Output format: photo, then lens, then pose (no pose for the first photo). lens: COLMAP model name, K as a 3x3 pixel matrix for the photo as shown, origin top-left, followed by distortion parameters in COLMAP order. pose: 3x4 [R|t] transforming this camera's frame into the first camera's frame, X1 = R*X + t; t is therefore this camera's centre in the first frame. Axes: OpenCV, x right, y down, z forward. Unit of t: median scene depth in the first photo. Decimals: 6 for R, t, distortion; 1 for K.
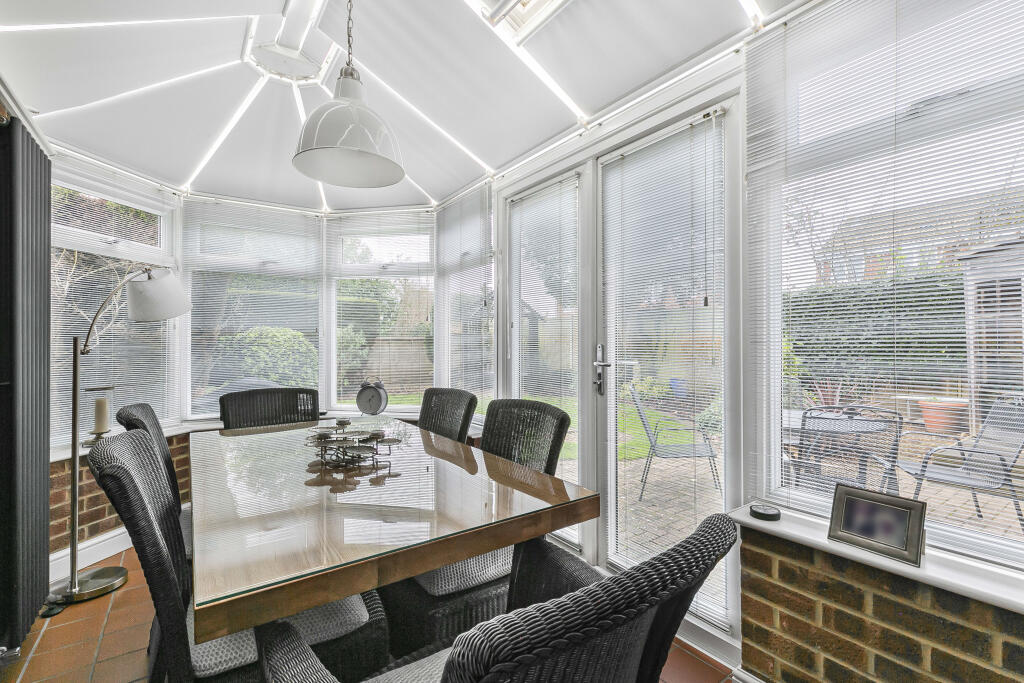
lens RADIAL K [[464.3, 0, 510.6], [0, 464.3, 340.7], [0, 0, 1]] dist [0.001429, 0.001315]
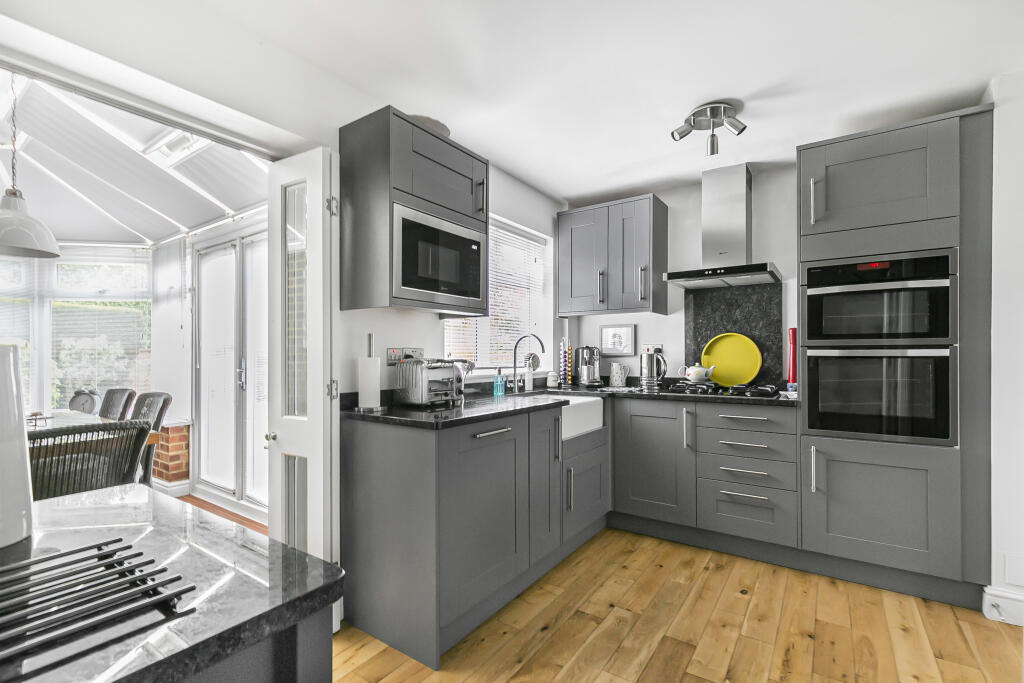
lens RADIAL K [[464.3, 0, 512.5], [0, 464.3, 349.4], [0, 0, 1]] dist [0.001429, 0.001315]
pose [[0.938203, 0.000313, 0.346086, 0.384737], [0.000365, 0.999998, -0.001892, -0.012991], [-0.346086, 0.001902, 0.938201, -0.599914]]
